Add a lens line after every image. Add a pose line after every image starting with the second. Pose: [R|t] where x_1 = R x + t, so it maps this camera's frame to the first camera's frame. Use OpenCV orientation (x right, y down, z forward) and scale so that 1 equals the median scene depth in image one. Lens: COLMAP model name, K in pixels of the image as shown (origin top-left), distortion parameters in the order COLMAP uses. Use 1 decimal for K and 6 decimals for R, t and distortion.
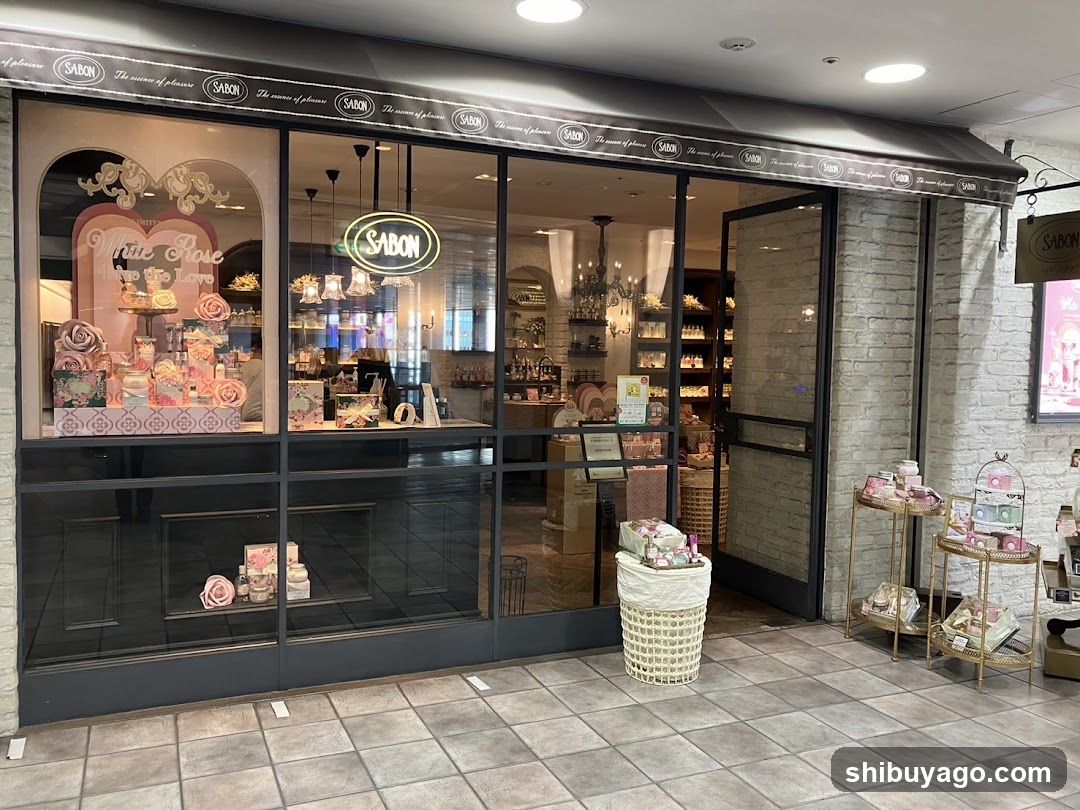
lens RADIAL K [[886.6, 0, 525.8], [0, 886.6, 387.6], [0, 0, 1]] dist [0.027954, -0.023166]
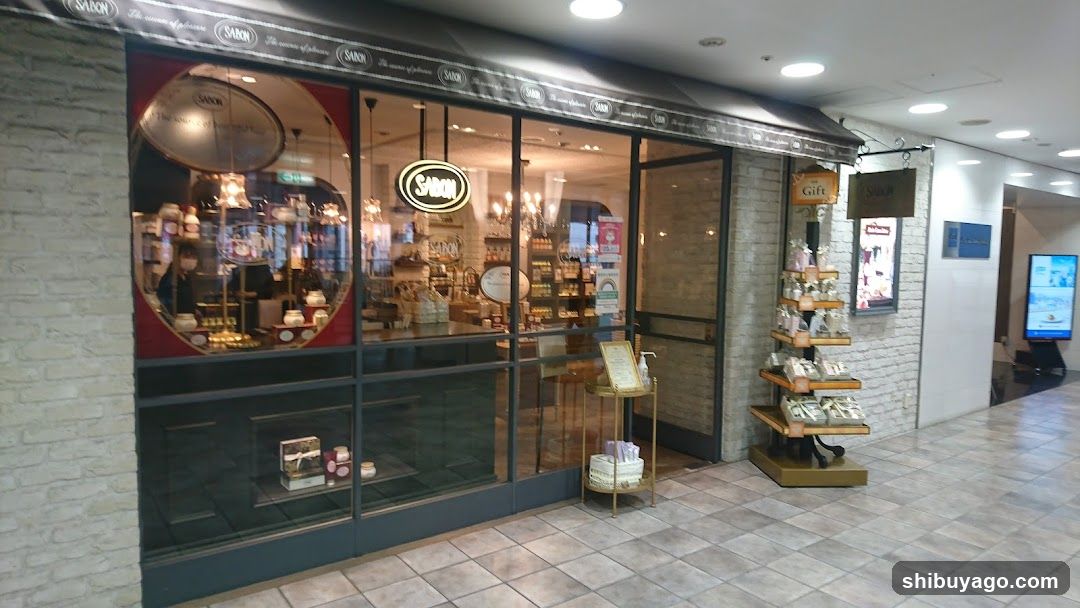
lens RADIAL K [[678.8, 0, 533.1], [0, 678.8, 300.3], [0, 0, 1]] dist [0.039052, -0.031719]
pose [[0.974524, -0.018777, 0.223495, -0.226341], [0.012993, 0.999542, 0.027321, -0.027419], [-0.223906, -0.023721, 0.974322, 0.046393]]
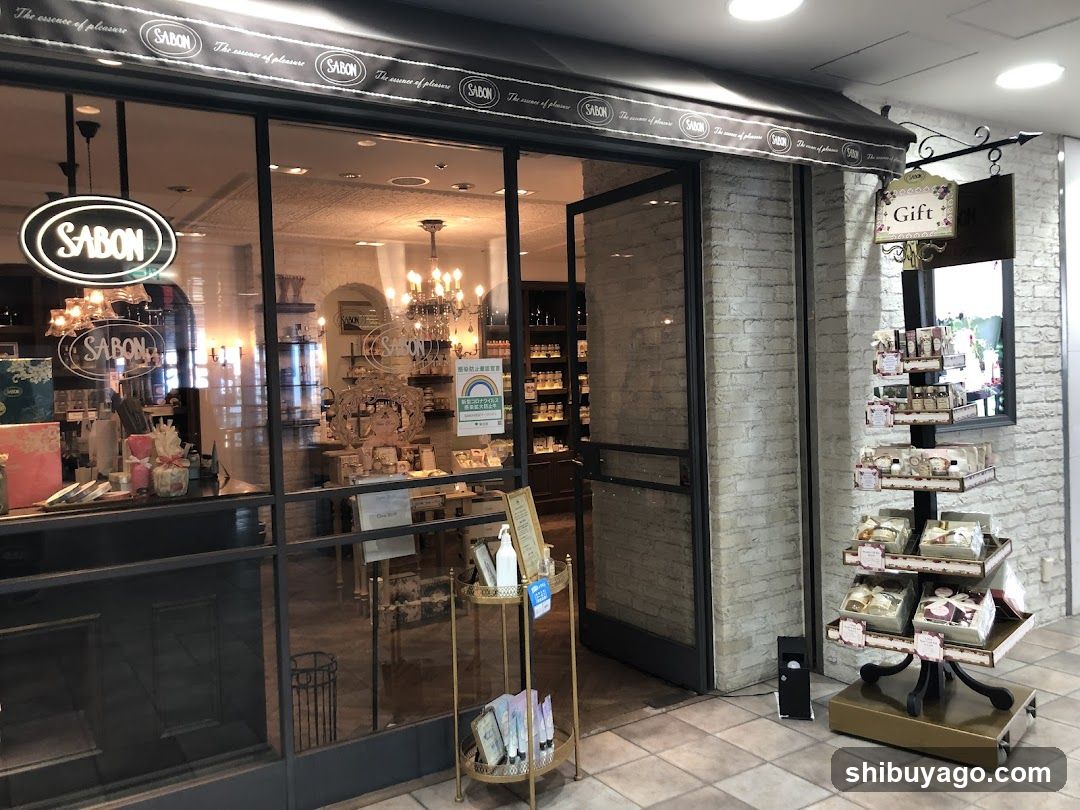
lens RADIAL K [[886.6, 0, 522.4], [0, 886.6, 389.6], [0, 0, 1]] dist [0.027954, -0.023166]
pose [[0.986977, -0.057684, 0.150162, 0.063093], [0.061466, 0.997895, -0.020660, -0.010838], [-0.148654, 0.029621, 0.988446, 0.256626]]
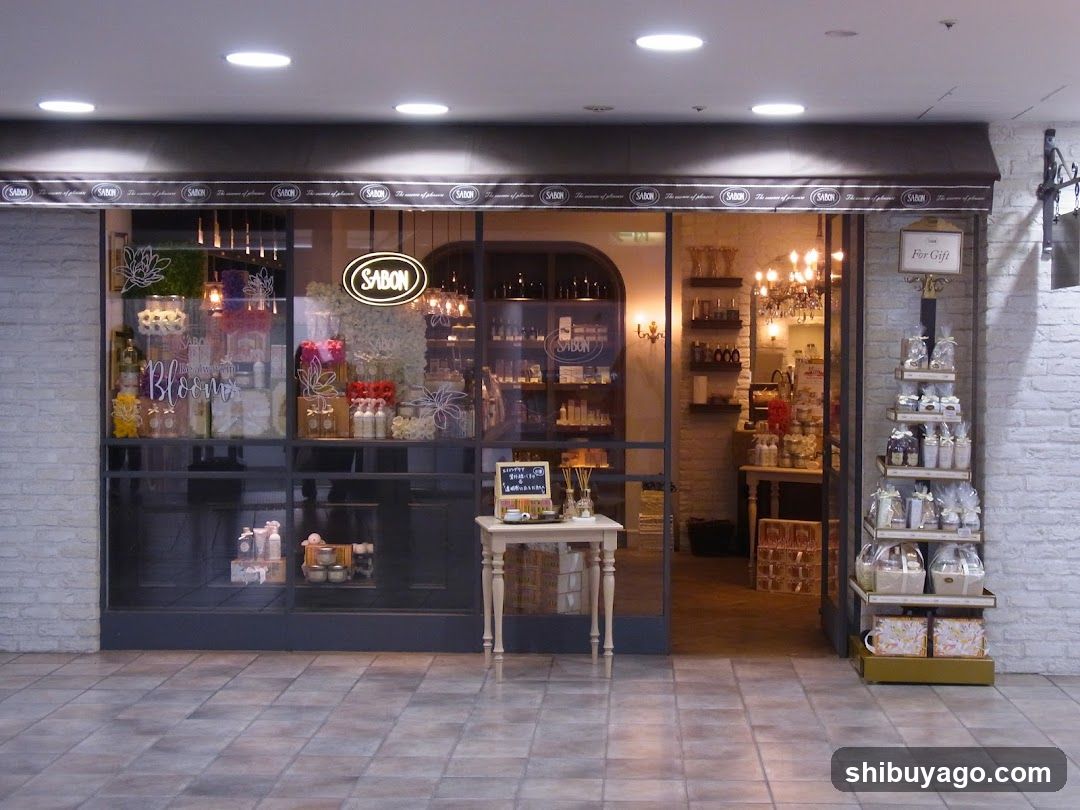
lens RADIAL K [[1688.7, 0, 582.1], [0, 1688.7, 374.8], [0, 0, 1]] dist [0.036260, 0.000000]
pose [[0.905560, -0.008223, -0.424139, 0.998224], [-0.006681, 0.999412, -0.033641, 0.035220], [0.424166, 0.033298, 0.904972, -0.868718]]
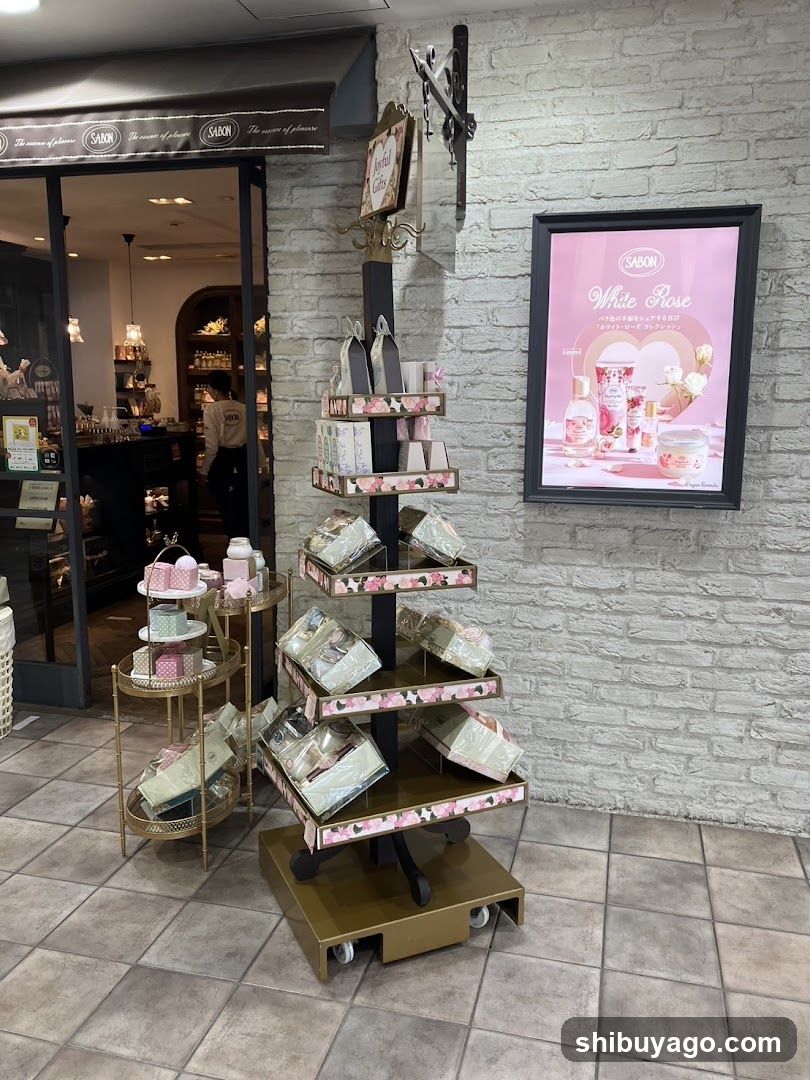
lens RADIAL K [[886.6, 0, 411.1], [0, 886.6, 526.4], [0, 0, 1]] dist [0.027954, -0.023166]
pose [[0.783605, 0.085481, -0.615351, 1.090792], [-0.017997, 0.993196, 0.115052, -0.014636], [0.620999, -0.079081, 0.779812, 0.580959]]
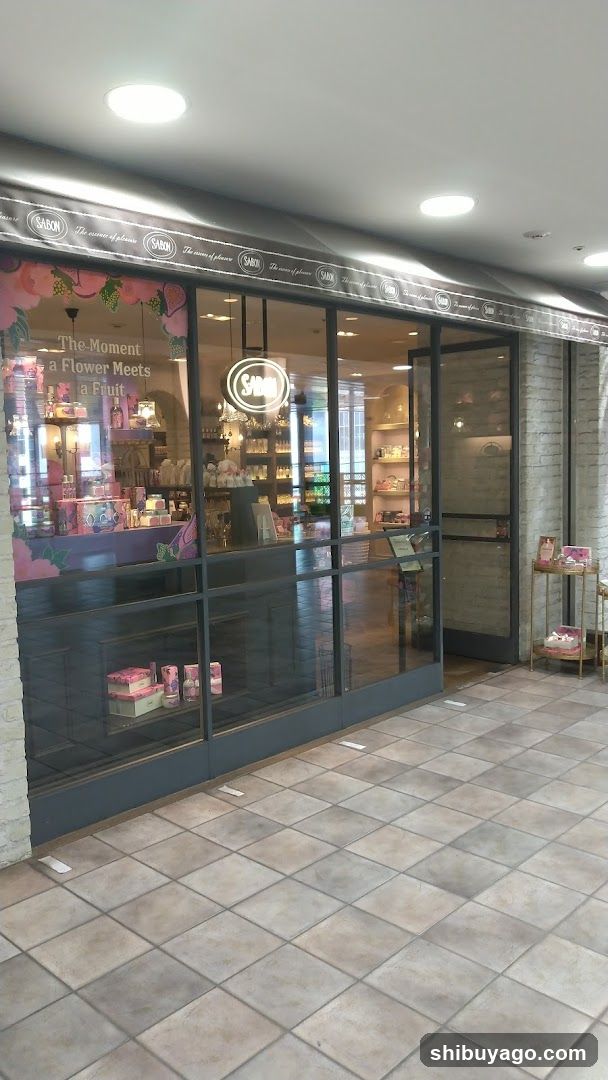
lens RADIAL K [[845.9, 0, 310.5], [0, 845.9, 533.5], [0, 0, 1]] dist [-0.024020, 0.062466]
pose [[0.921310, -0.080716, 0.380360, -0.510798], [0.063449, 0.996313, 0.057742, -0.028948], [-0.383618, -0.029065, 0.923034, -0.043975]]
